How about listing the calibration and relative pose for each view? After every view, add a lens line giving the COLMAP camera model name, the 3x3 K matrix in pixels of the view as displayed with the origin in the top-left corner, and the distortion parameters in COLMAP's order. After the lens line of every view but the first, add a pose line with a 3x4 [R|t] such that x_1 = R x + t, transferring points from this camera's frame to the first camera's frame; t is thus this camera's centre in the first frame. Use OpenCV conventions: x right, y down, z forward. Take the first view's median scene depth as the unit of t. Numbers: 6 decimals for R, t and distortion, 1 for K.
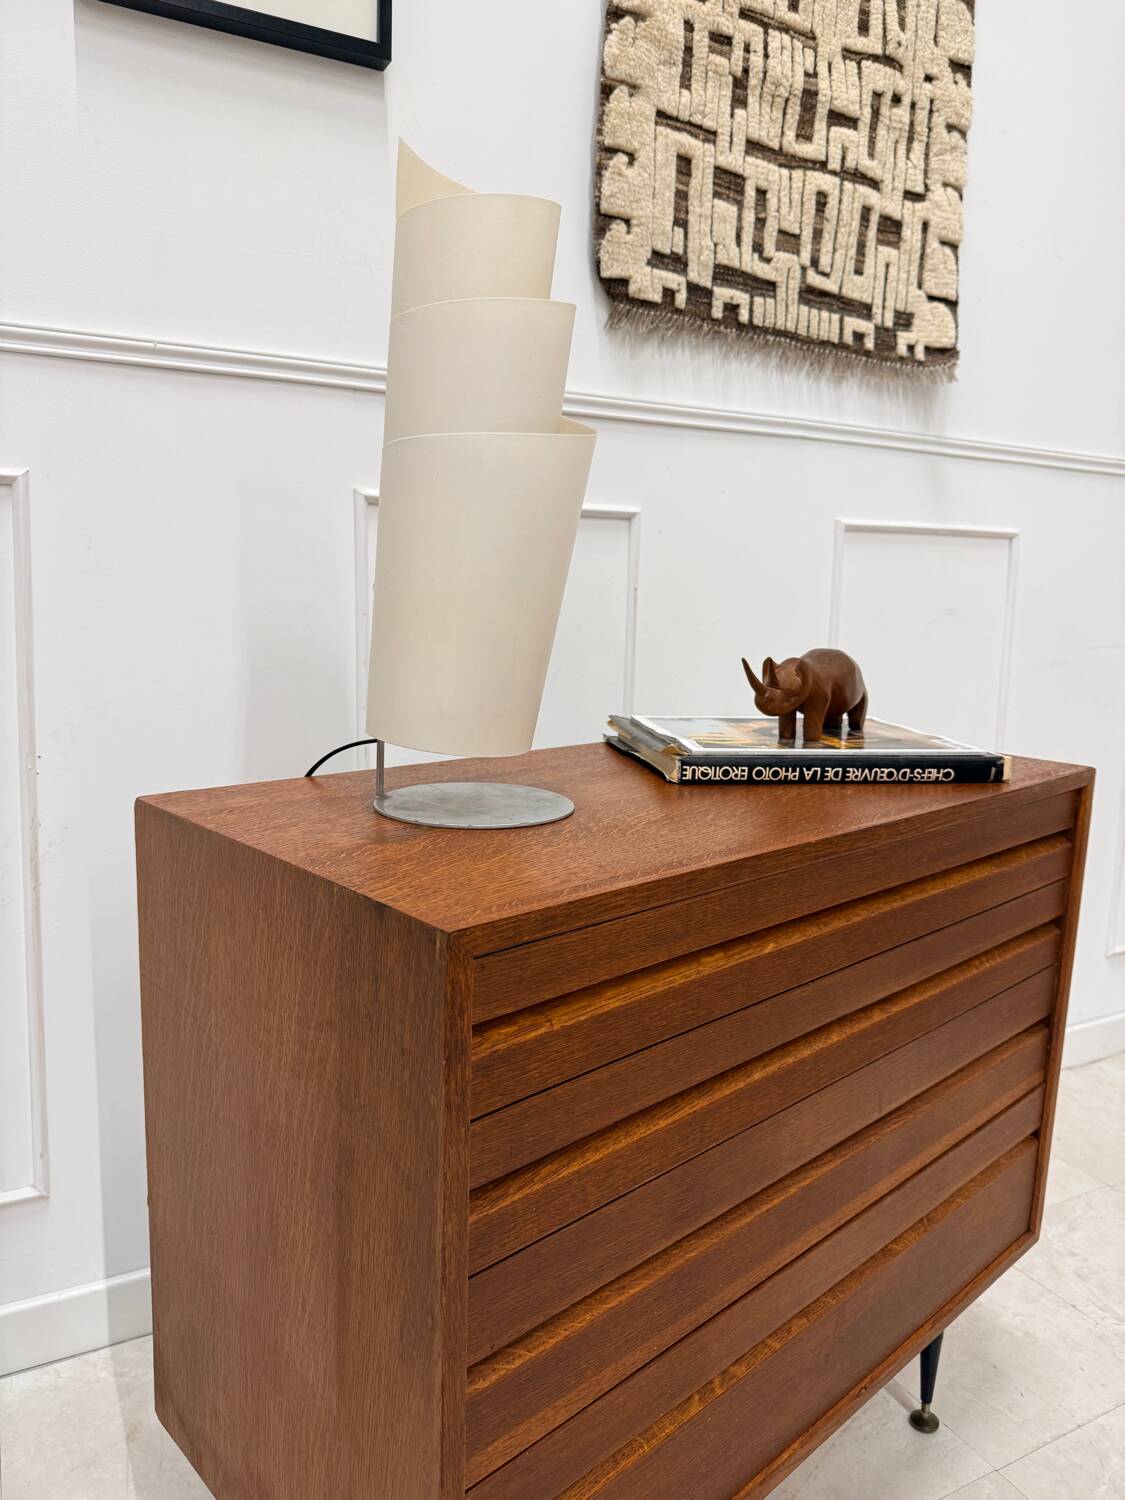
lens RADIAL K [[1066.2, 0, 562.5], [0, 1066.2, 750.0], [0, 0, 1]] dist [0.039498, -0.059954]
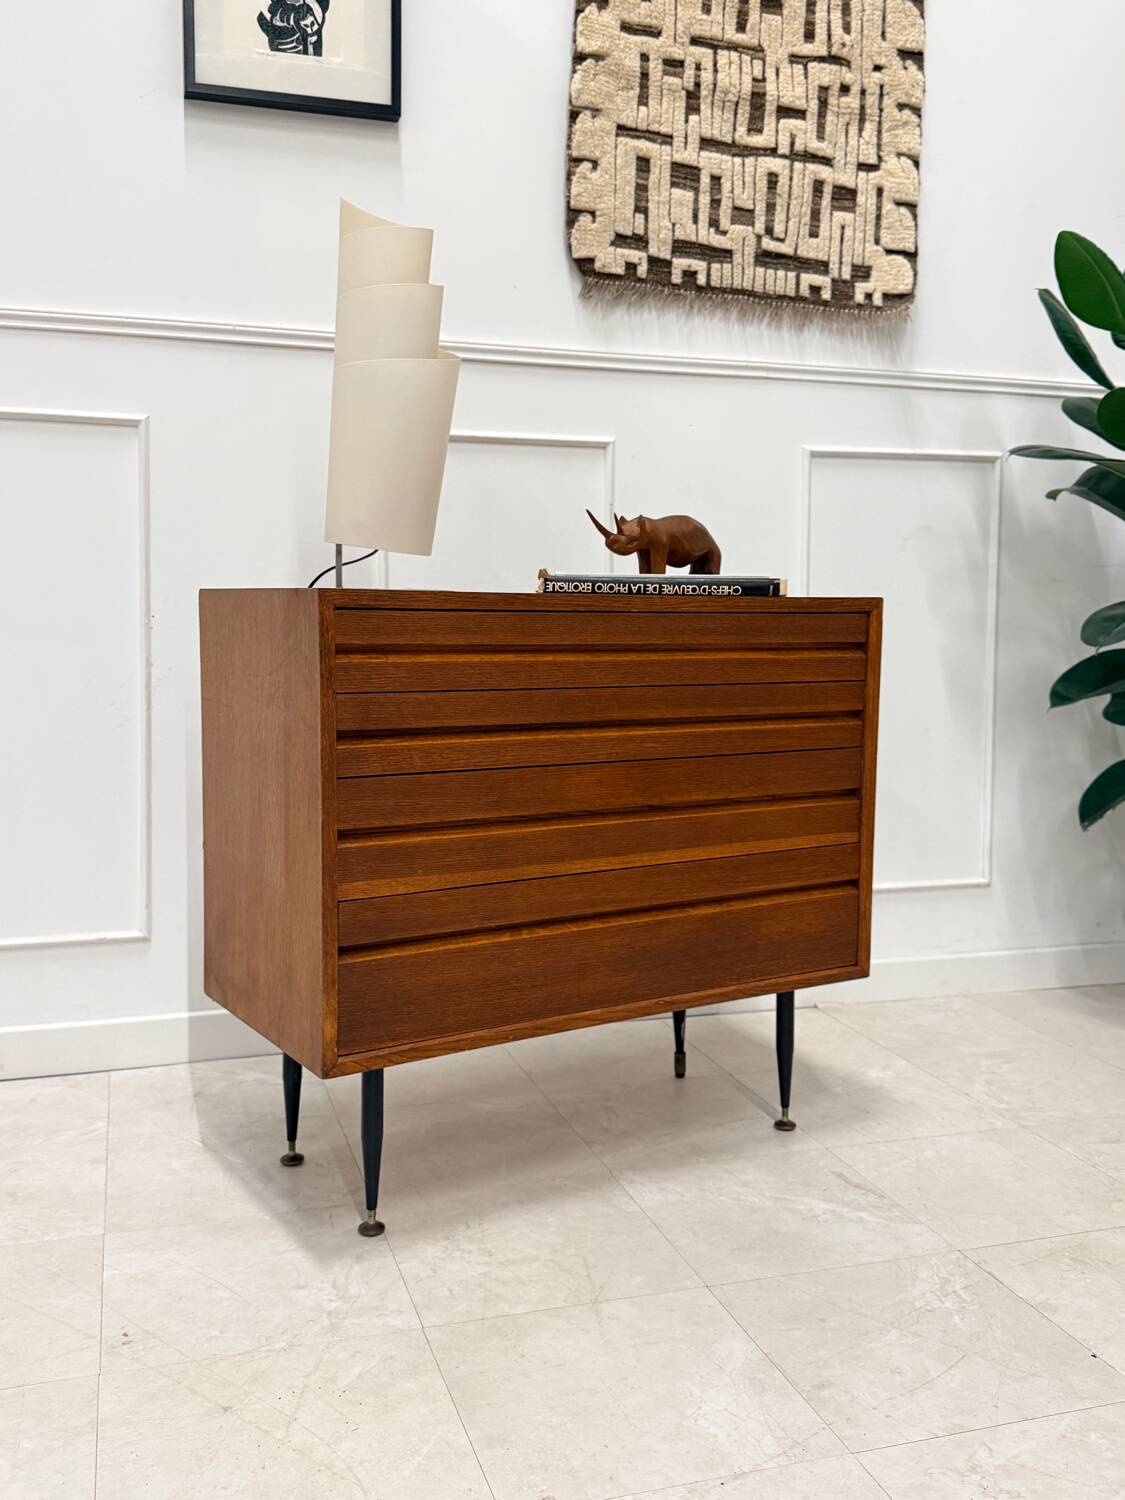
lens RADIAL K [[1358.6, 0, 555.1], [0, 1358.6, 753.3], [0, 0, 1]] dist [0.182330, -0.380208]
pose [[0.981863, -0.000959, -0.189591, 0.322971], [-0.011094, 0.997983, -0.062504, 0.248416], [0.189269, 0.063474, 0.979872, -0.573701]]
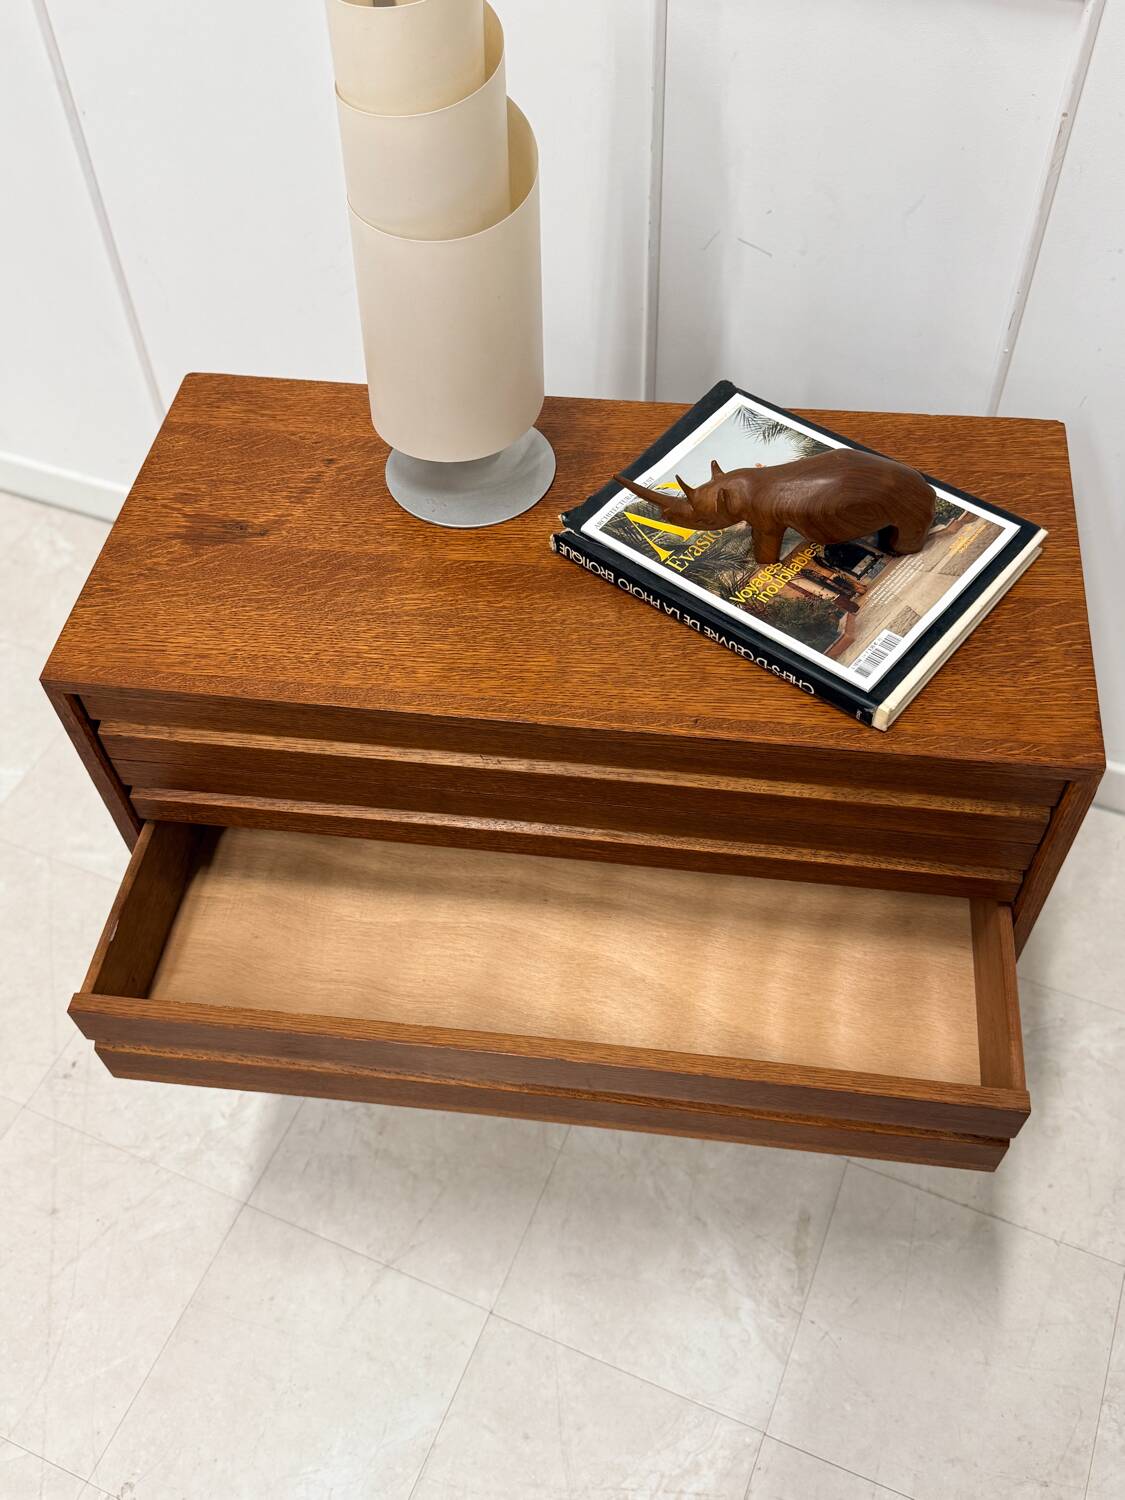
lens RADIAL K [[1358.6, 0, 555.1], [0, 1358.6, 753.3], [0, 0, 1]] dist [0.182330, -0.380208]
pose [[0.624228, 0.585092, -0.517694, 0.568756], [-0.070962, 0.702379, 0.708257, -0.478473], [0.778013, -0.405377, 0.479964, 0.212055]]
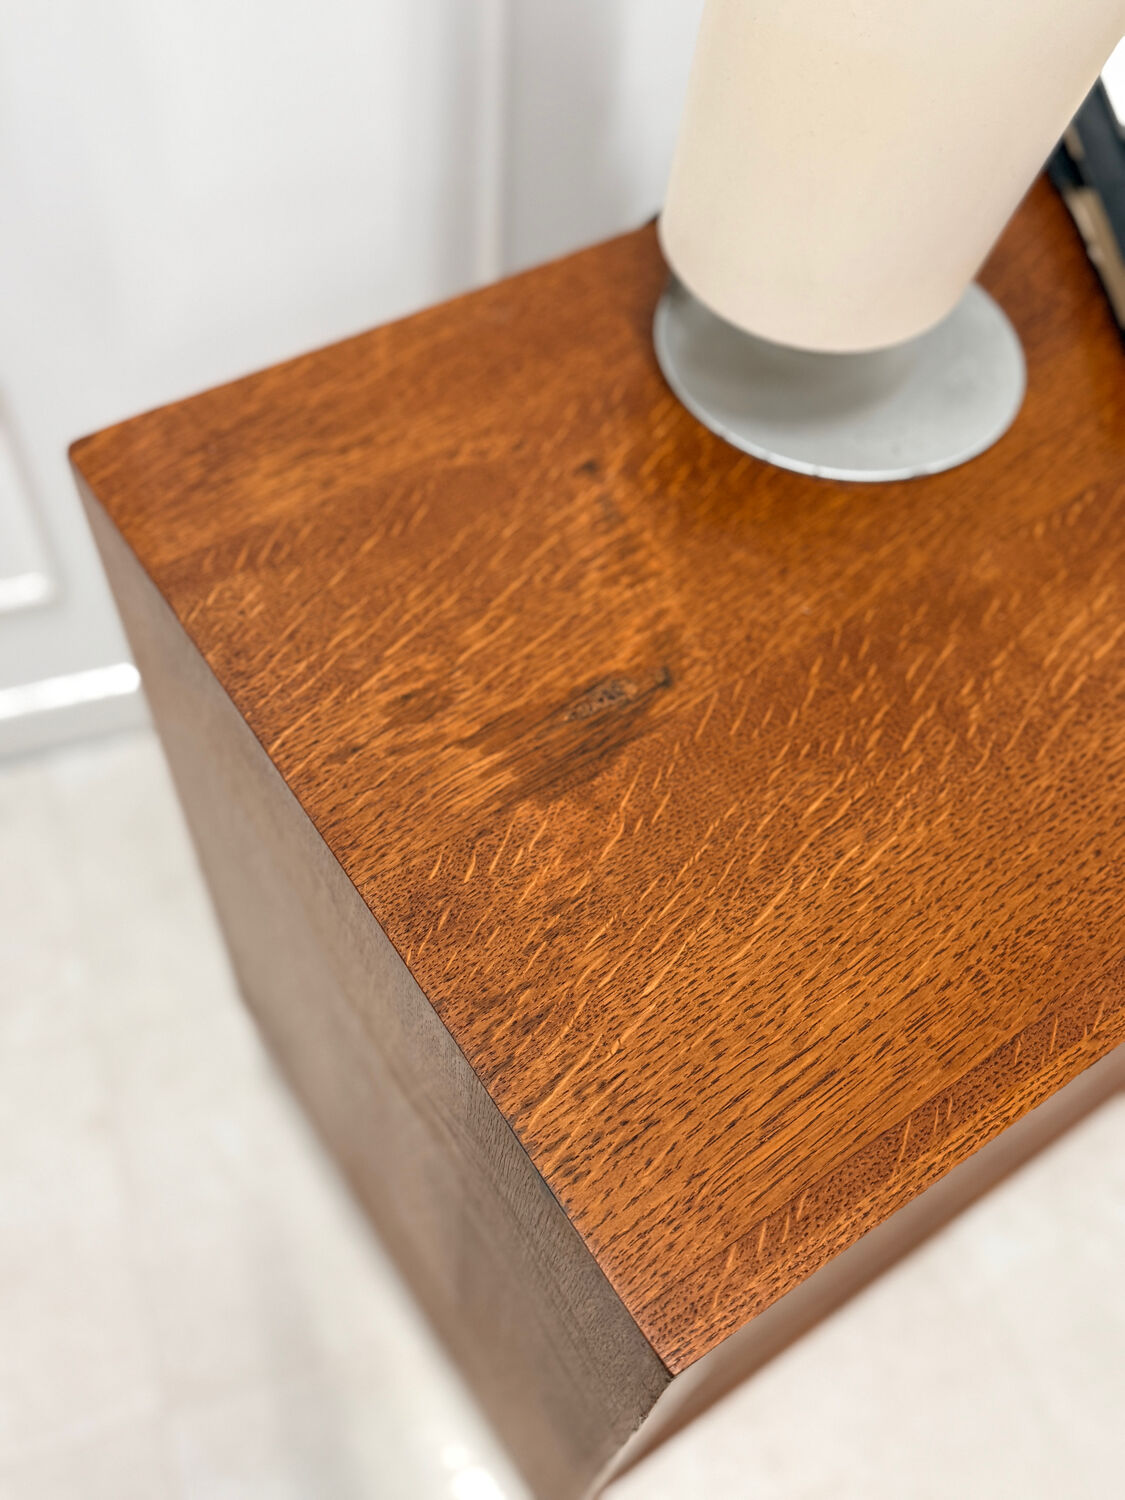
lens RADIAL K [[1368.5, 0, 559.7], [0, 1368.5, 765.7], [0, 0, 1]] dist [0.159291, -0.322273]
pose [[0.986705, 0.151565, -0.058669, -0.062595], [-0.060042, 0.675394, 0.735009, -0.197950], [0.151026, -0.721714, 0.675515, 0.282048]]
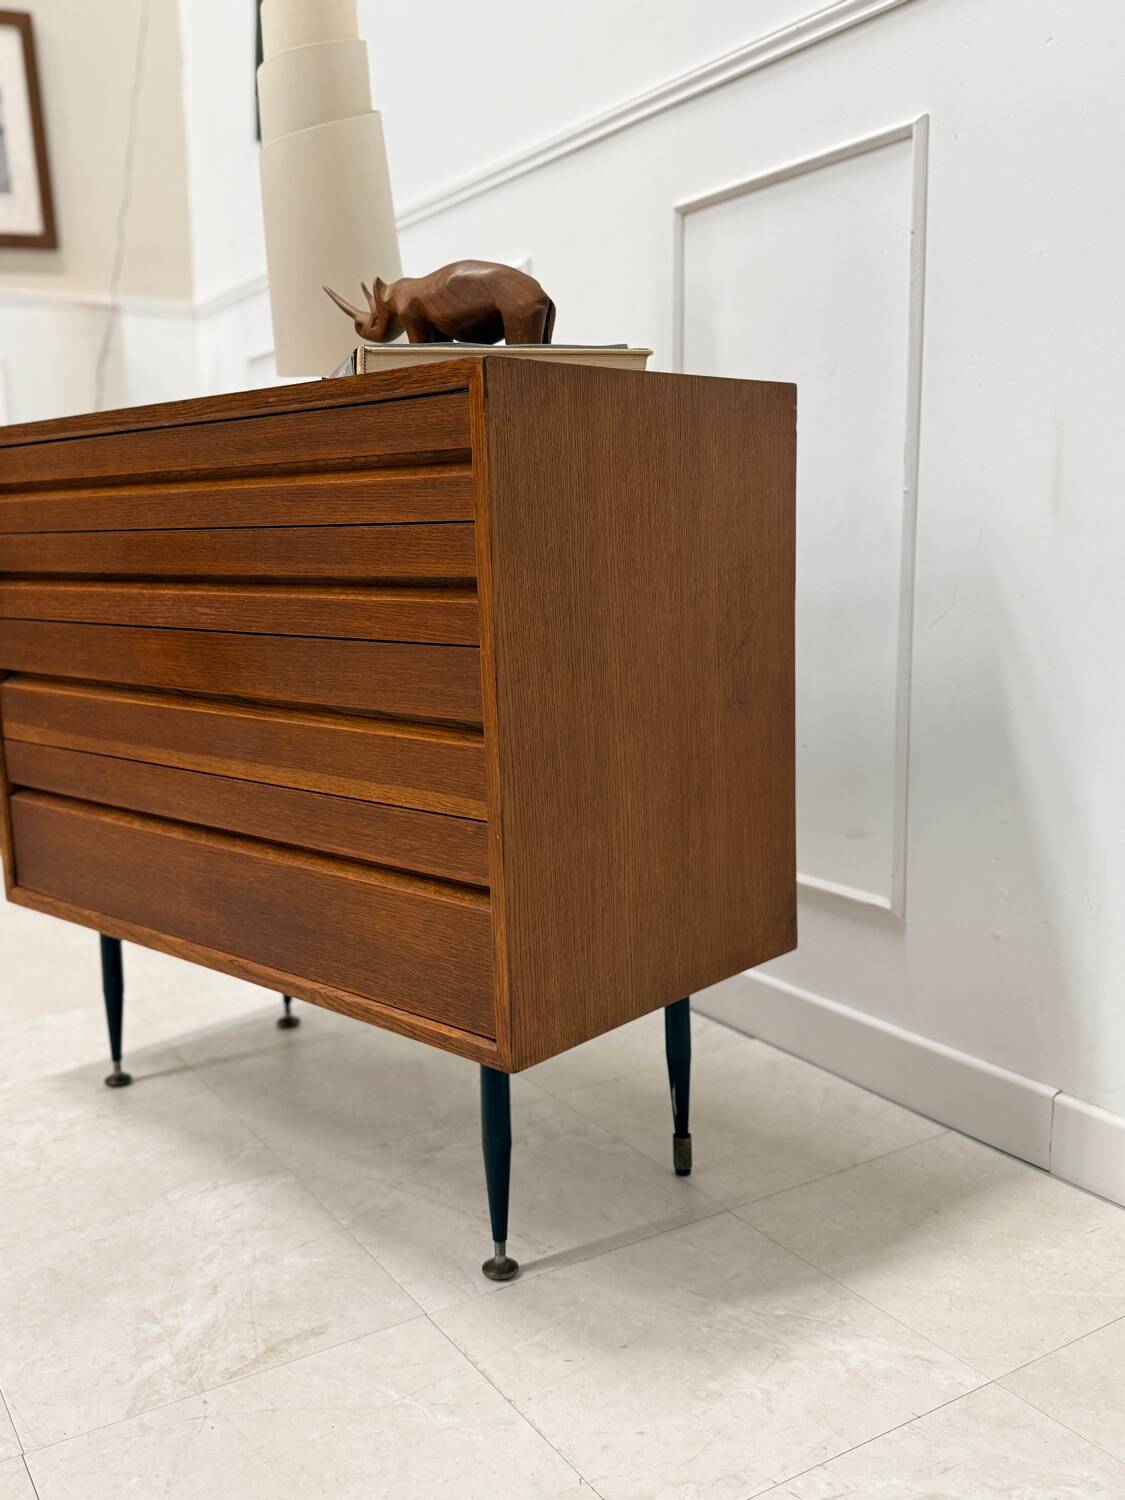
lens RADIAL K [[1418.3, 0, 564.6], [0, 1418.3, 728.4], [0, 0, 1]] dist [0.027440, -0.000886]
pose [[0.060879, 0.117870, -0.991161, 1.106581], [-0.126668, 0.985887, 0.109463, 0.111024], [0.990075, 0.118884, 0.074950, 0.785880]]
